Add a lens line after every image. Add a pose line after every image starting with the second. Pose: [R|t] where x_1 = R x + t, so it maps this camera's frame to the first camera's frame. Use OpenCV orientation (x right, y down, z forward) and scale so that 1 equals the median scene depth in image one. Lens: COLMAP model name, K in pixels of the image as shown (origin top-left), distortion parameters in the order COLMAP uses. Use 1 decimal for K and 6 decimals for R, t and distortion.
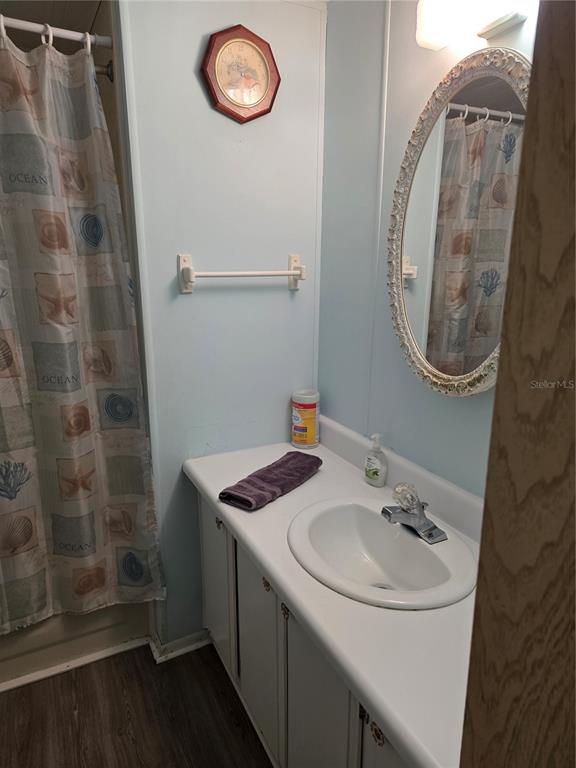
lens RADIAL K [[504.4, 0, 282.0], [0, 504.4, 383.1], [0, 0, 1]] dist [0.071142, -0.045314]
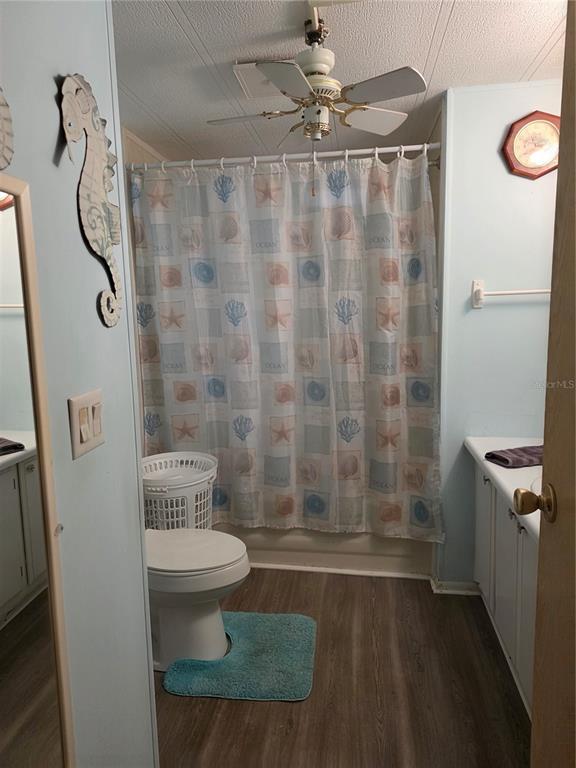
lens RADIAL K [[504.4, 0, 282.0], [0, 504.4, 383.1], [0, 0, 1]] dist [0.071142, -0.045314]
pose [[0.808617, 0.061664, -0.585096, 0.199700], [-0.111881, 0.992462, -0.050026, 0.147622], [0.577600, 0.105913, 0.809420, -0.379525]]
